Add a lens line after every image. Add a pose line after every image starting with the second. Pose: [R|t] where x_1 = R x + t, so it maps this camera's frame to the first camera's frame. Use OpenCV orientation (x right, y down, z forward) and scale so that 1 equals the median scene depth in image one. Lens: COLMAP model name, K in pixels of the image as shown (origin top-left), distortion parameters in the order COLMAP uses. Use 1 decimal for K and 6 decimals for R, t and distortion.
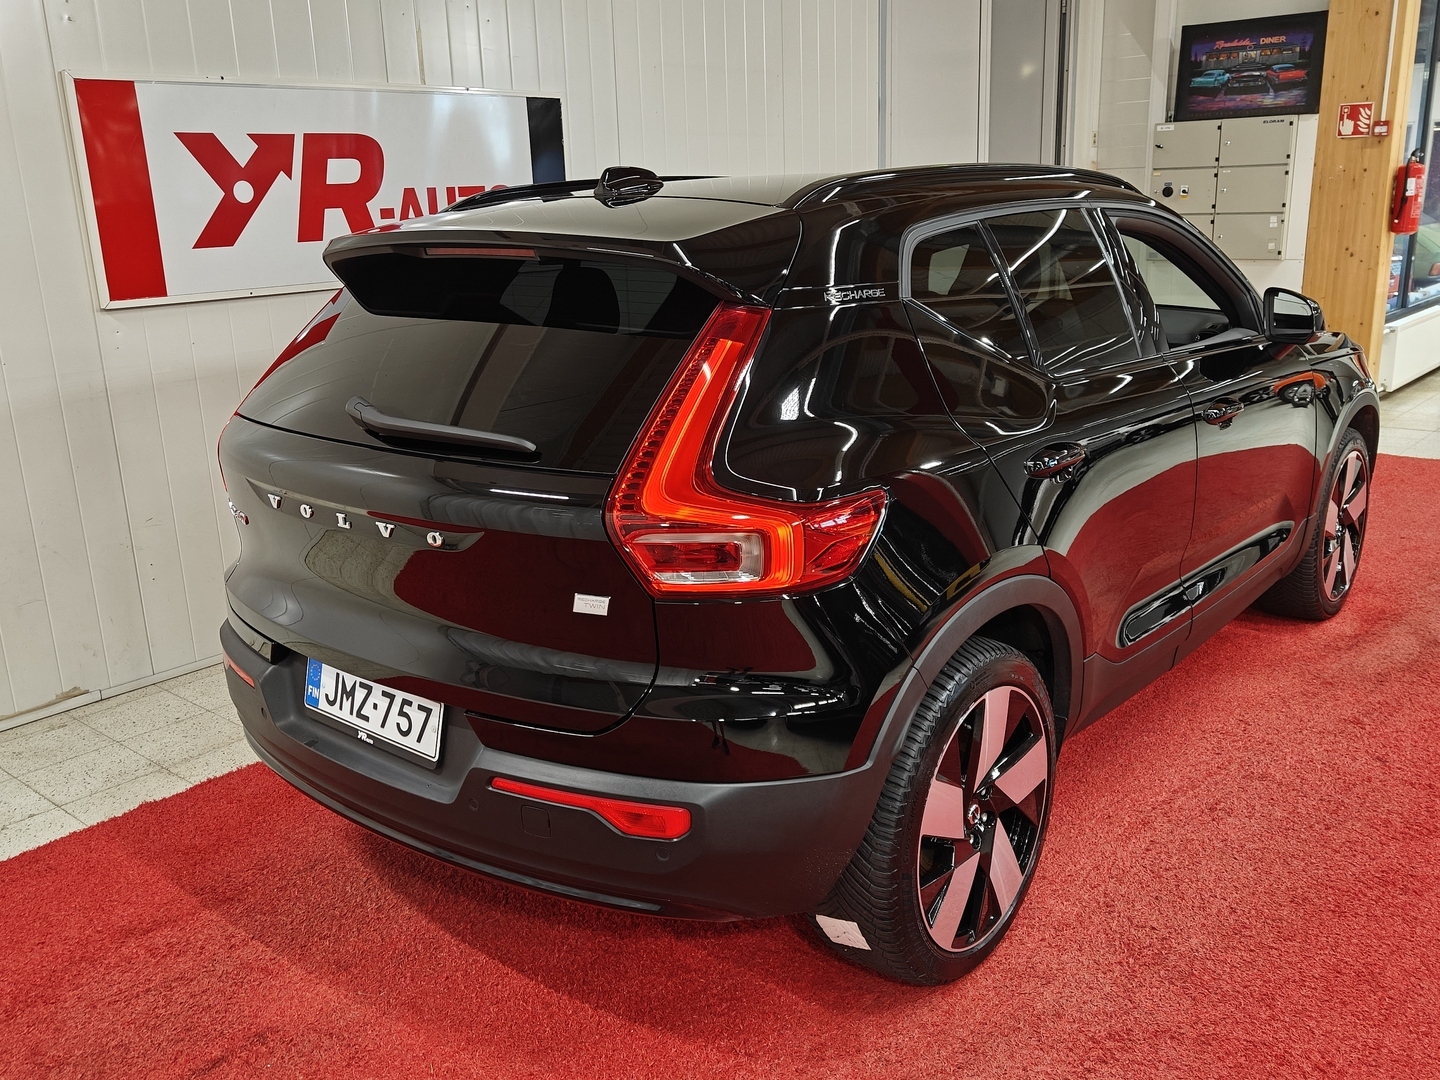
lens RADIAL K [[1266.3, 0, 720.0], [0, 1266.3, 540.0], [0, 0, 1]] dist [-0.002586, 0.018697]
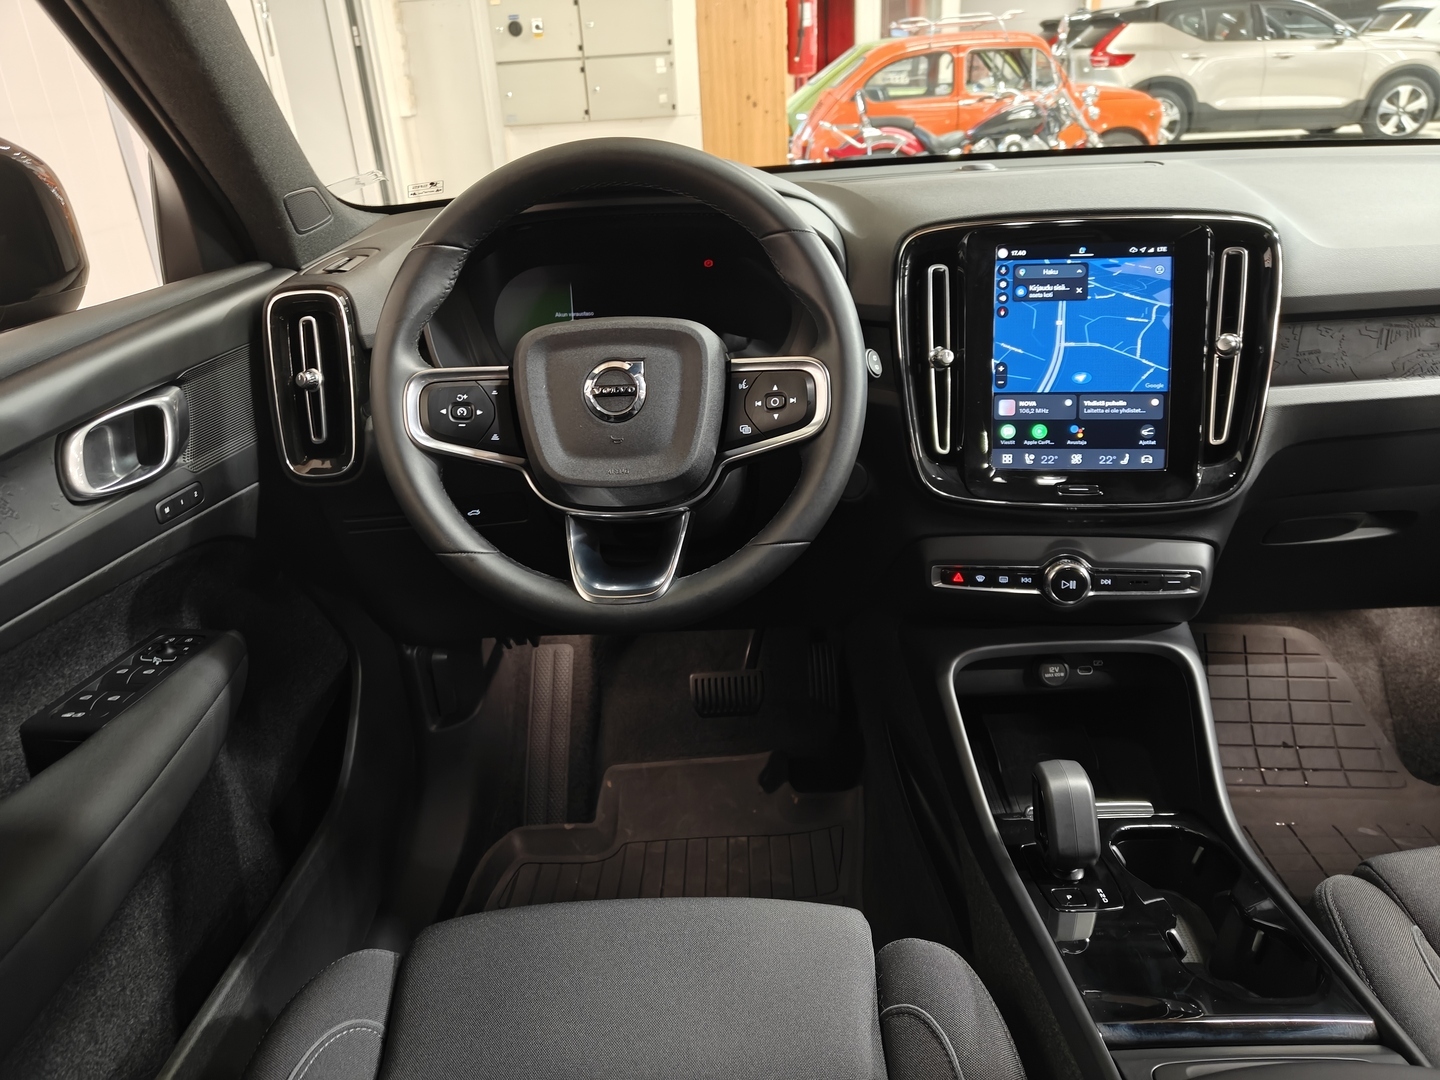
lens RADIAL K [[1015.0, 0, 720.0], [0, 1015.0, 540.0], [0, 0, 1]] dist [0.012773, -0.005052]
pose [[0.777401, -0.277011, 0.564724, 0.036881], [0.192499, 0.959503, 0.205665, -0.098868], [-0.598826, -0.051176, 0.799243, 0.492022]]
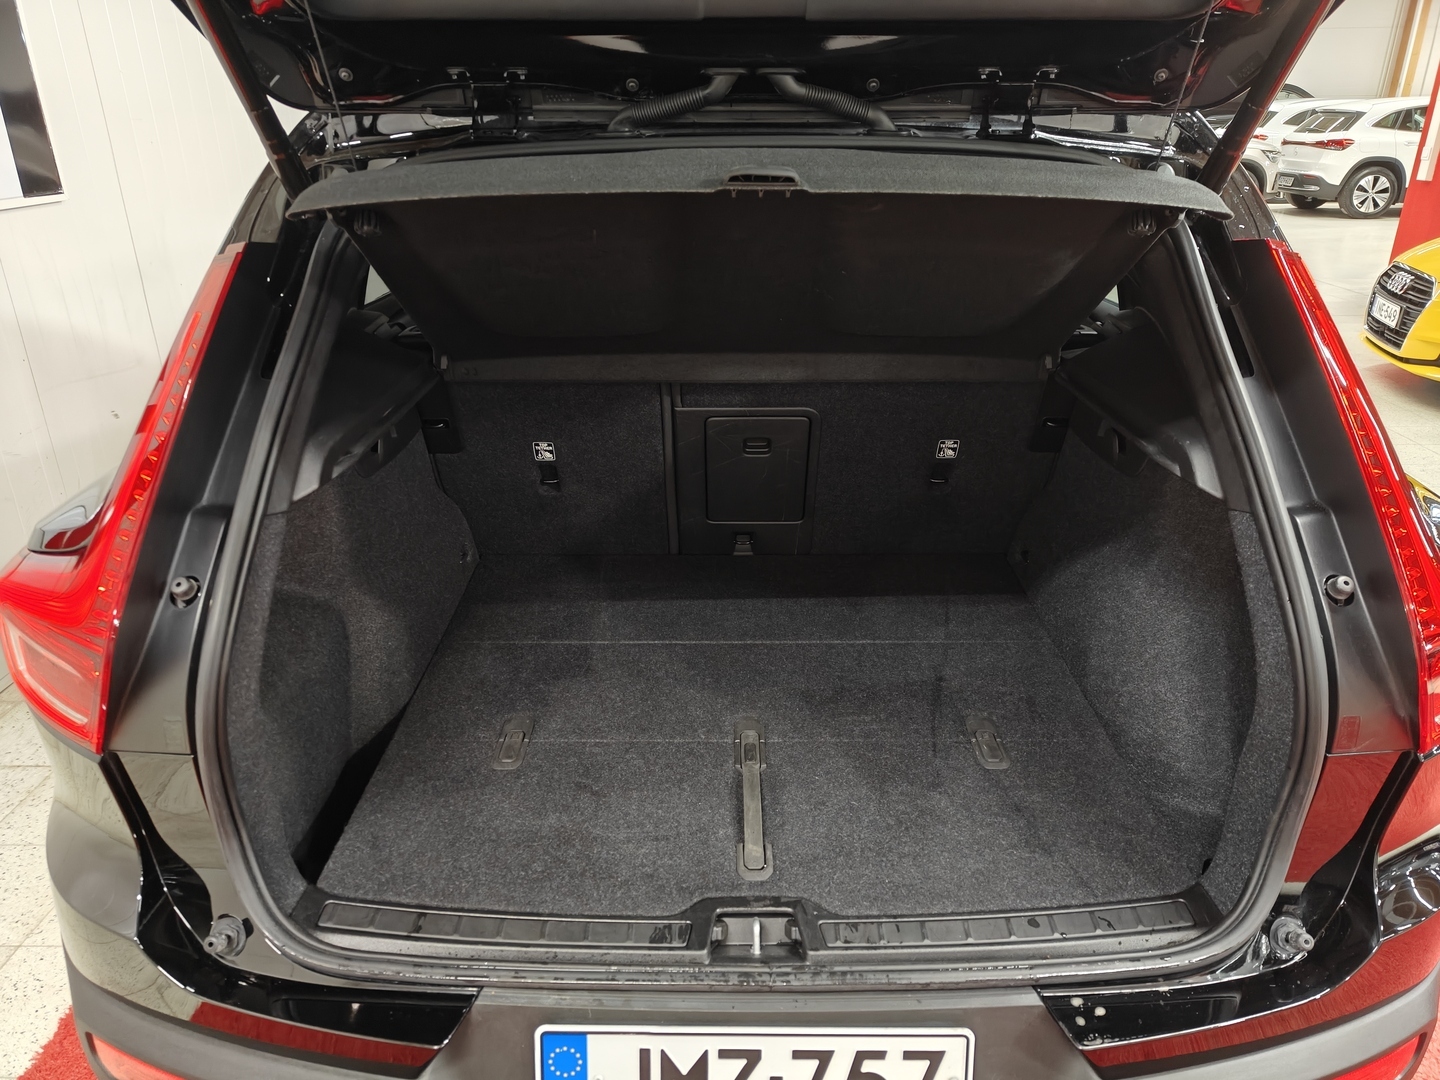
lens RADIAL K [[1015.0, 0, 720.0], [0, 1015.0, 540.0], [0, 0, 1]] dist [0.012773, -0.005052]
pose [[0.770262, -0.224875, 0.596764, -0.154462], [0.152279, 0.973554, 0.170307, -0.050306], [-0.619279, -0.040306, 0.784135, 0.220204]]
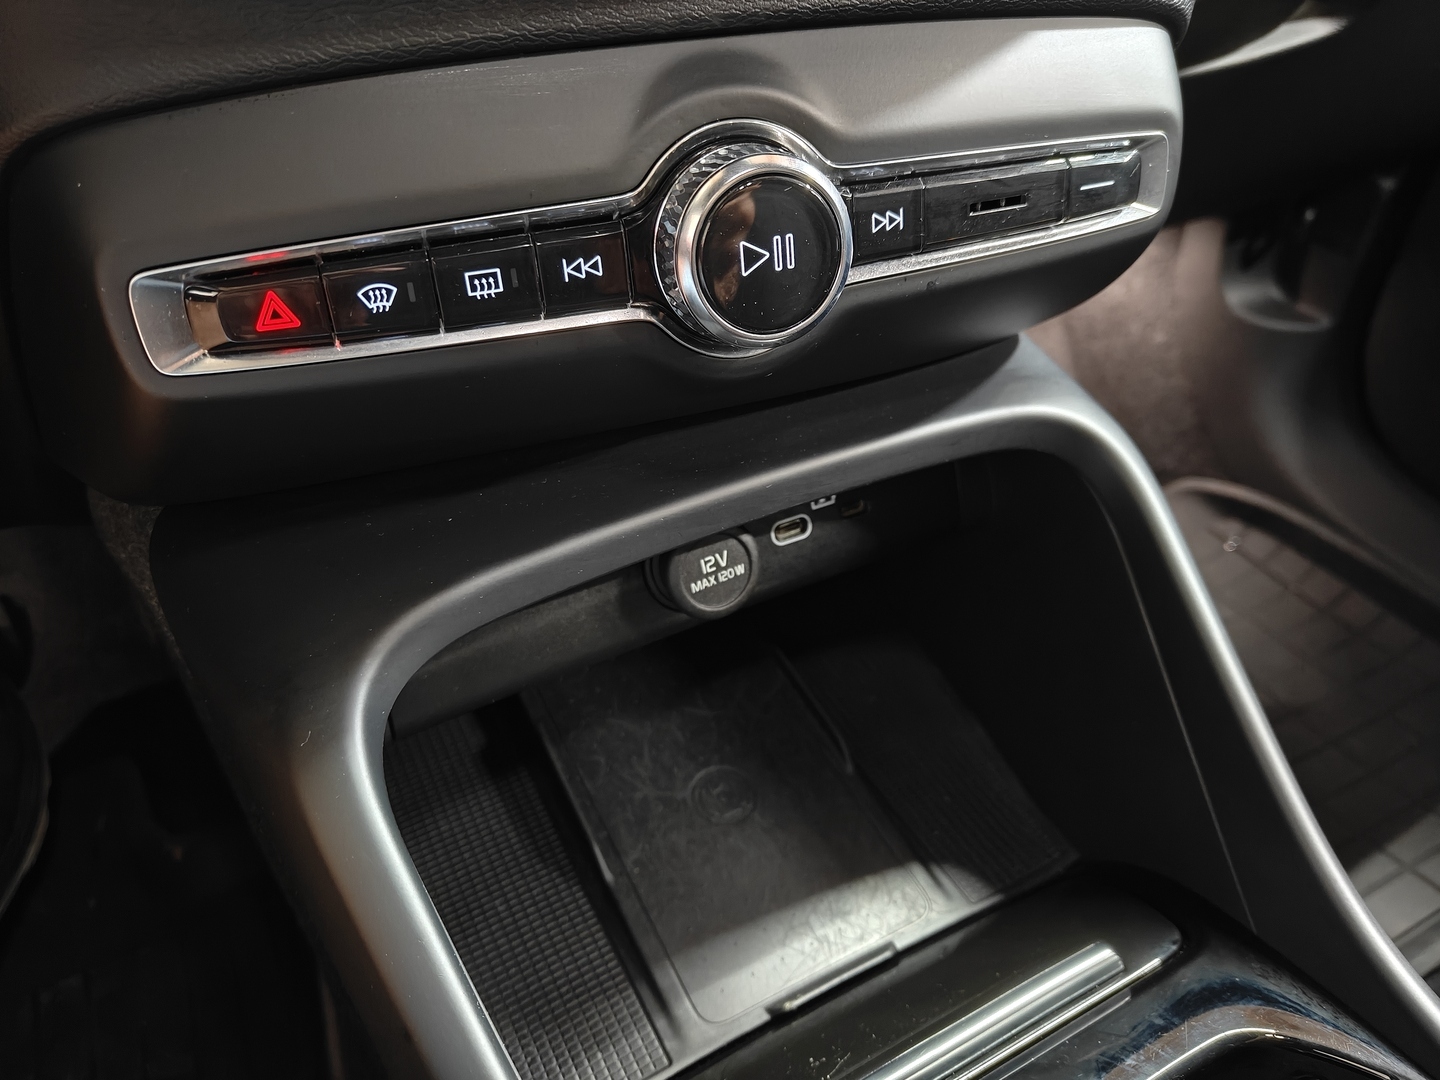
lens RADIAL K [[1027.8, 0, 720.0], [0, 1027.8, 540.0], [0, 0, 1]] dist [0.046504, -0.036723]
pose [[0.374117, -0.573861, 0.728505, 0.110523], [0.224819, 0.818240, 0.529093, -0.069749], [-0.899718, -0.034161, 0.435133, 0.552064]]
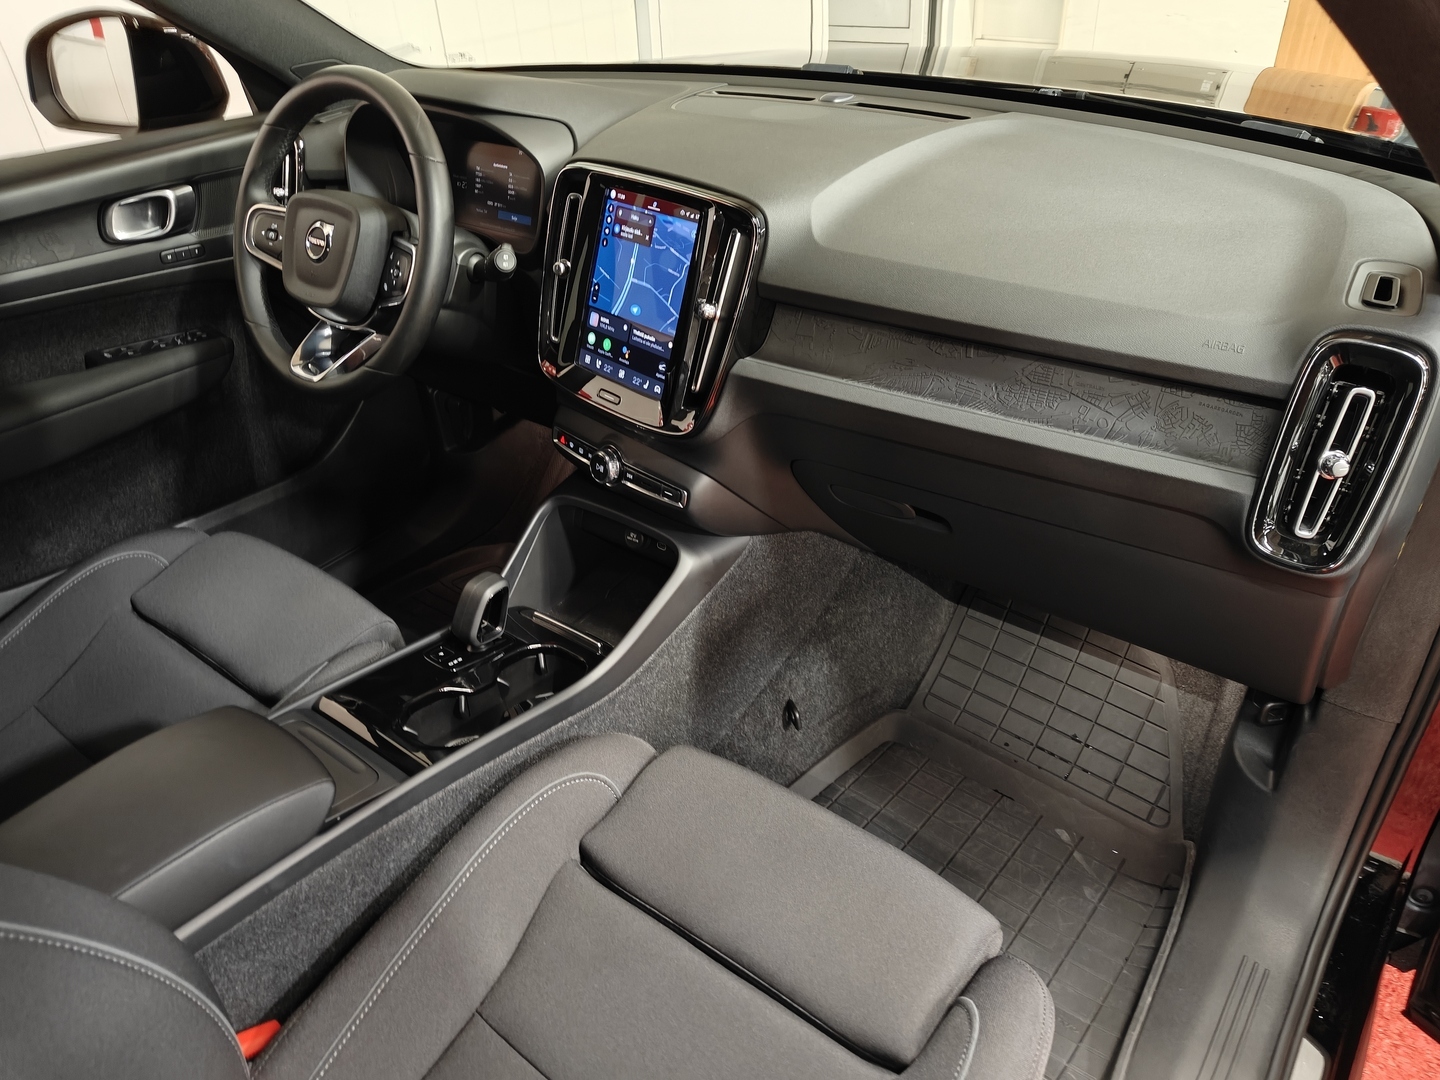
lens RADIAL K [[1015.0, 0, 720.0], [0, 1015.0, 540.0], [0, 0, 1]] dist [0.012773, -0.005052]
pose [[0.999279, -0.035222, 0.014190, 0.150785], [0.028548, 0.943228, 0.330917, -0.101253], [-0.025040, -0.330274, 0.943553, 0.414052]]
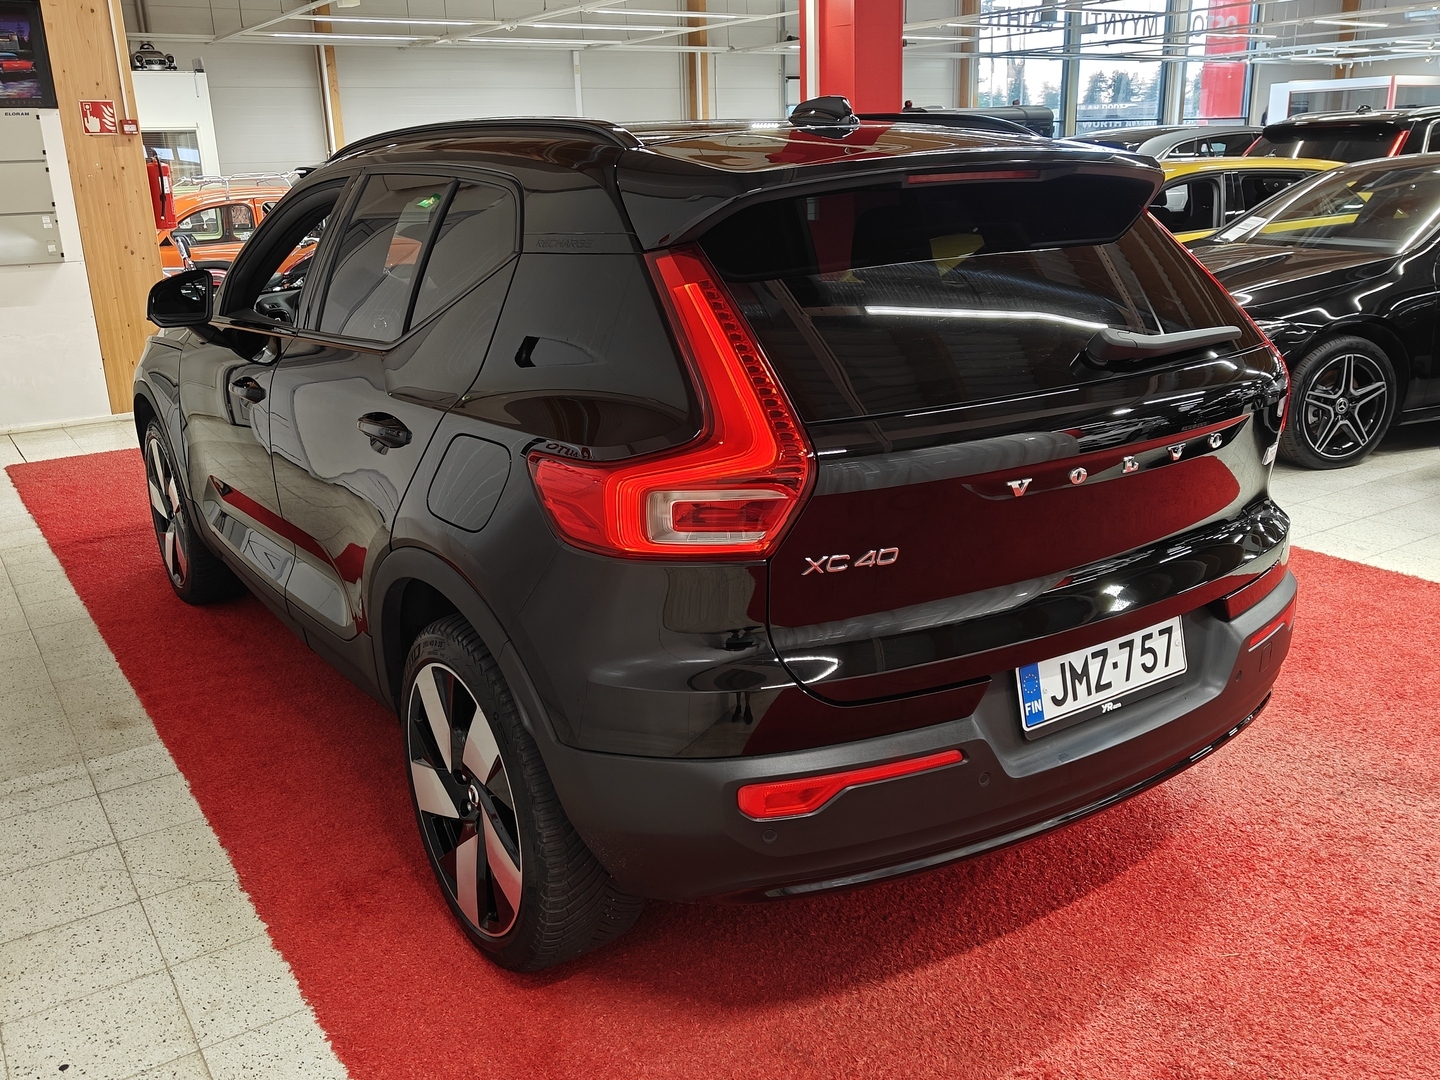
lens RADIAL K [[1266.3, 0, 720.0], [0, 1266.3, 540.0], [0, 0, 1]] dist [-0.002586, 0.018697]
pose [[0.273405, -0.257468, 0.926801, -0.372139], [0.278862, 0.943349, 0.179801, -0.062976], [-0.920590, 0.209291, 0.329715, 0.297939]]
